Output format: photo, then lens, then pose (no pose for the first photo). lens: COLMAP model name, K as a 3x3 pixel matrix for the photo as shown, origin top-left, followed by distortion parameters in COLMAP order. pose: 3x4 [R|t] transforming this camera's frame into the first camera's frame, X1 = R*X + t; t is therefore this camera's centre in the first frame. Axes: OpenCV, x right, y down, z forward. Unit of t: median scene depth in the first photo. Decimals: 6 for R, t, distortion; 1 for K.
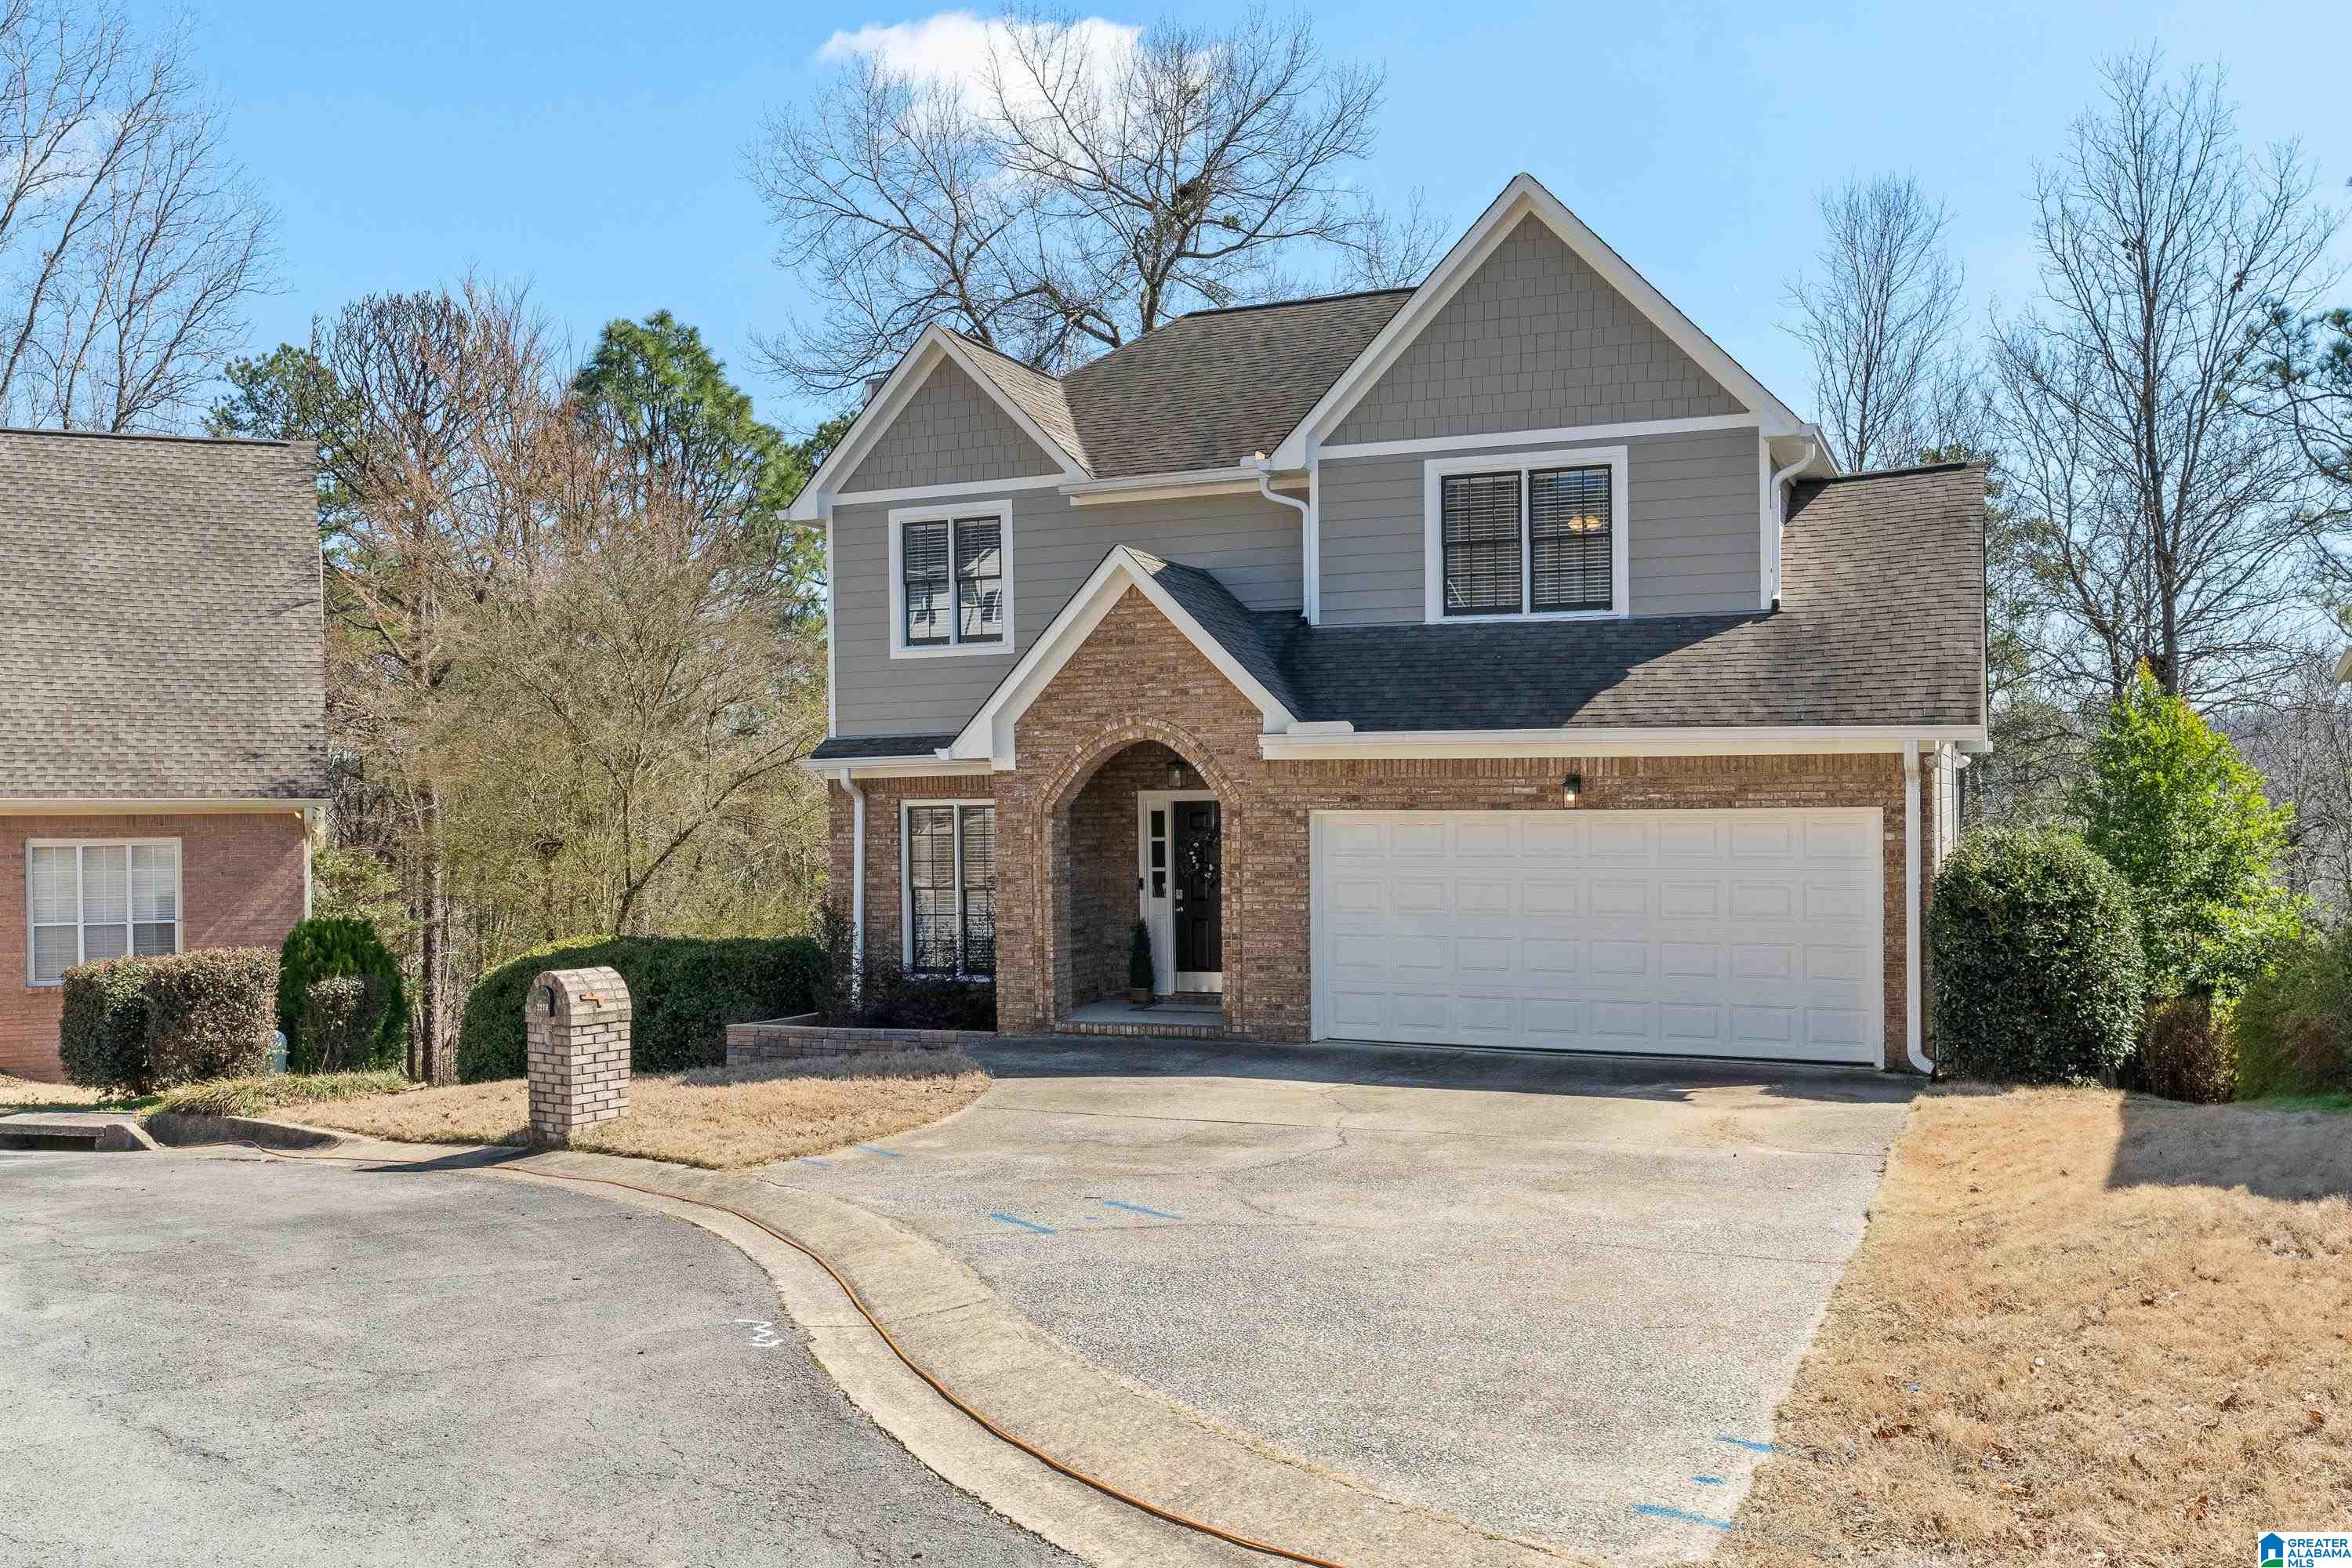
lens RADIAL K [[1941.6, 0, 1176.4], [0, 1941.6, 780.6], [0, 0, 1]] dist [0.000779, 0.007147]
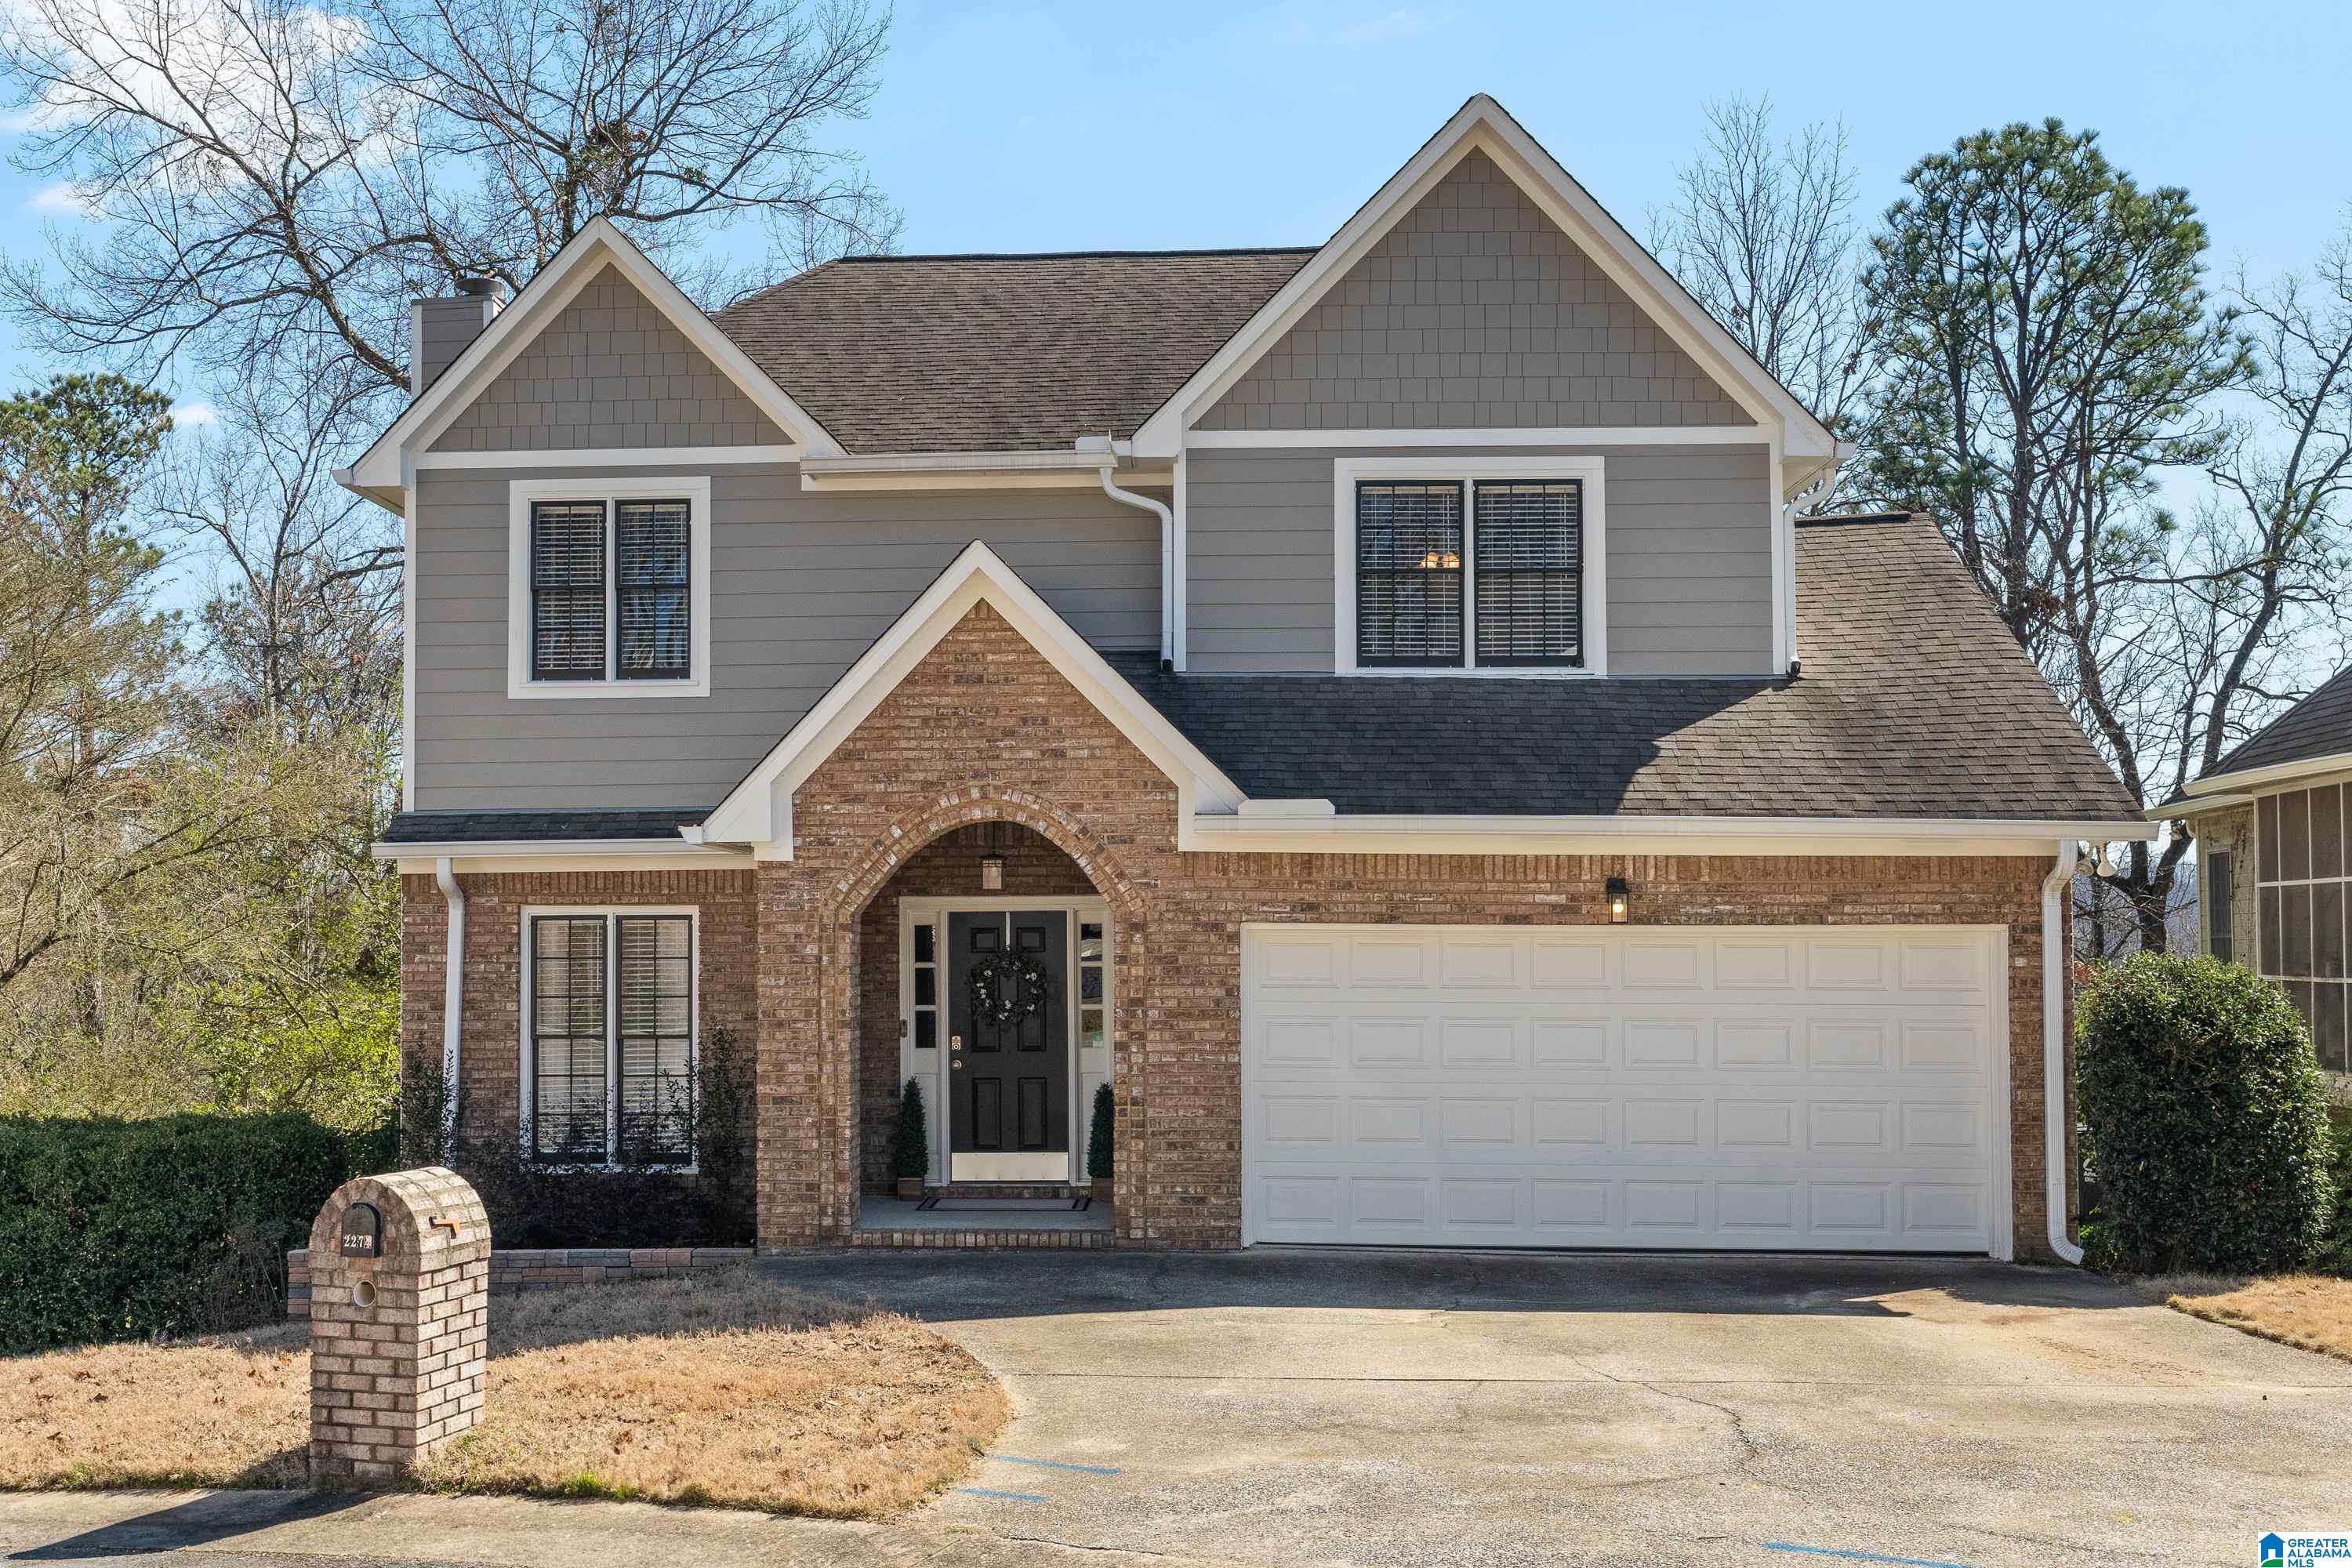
lens RADIAL K [[2331.6, 0, 1175.6], [0, 2331.6, 791.6], [0, 0, 1]] dist [0.003955, 0.000000]
pose [[0.944979, 0.029433, 0.325805, -0.228695], [-0.012857, 0.998516, -0.052915, 0.012183], [-0.326880, 0.045815, 0.943955, 0.184452]]
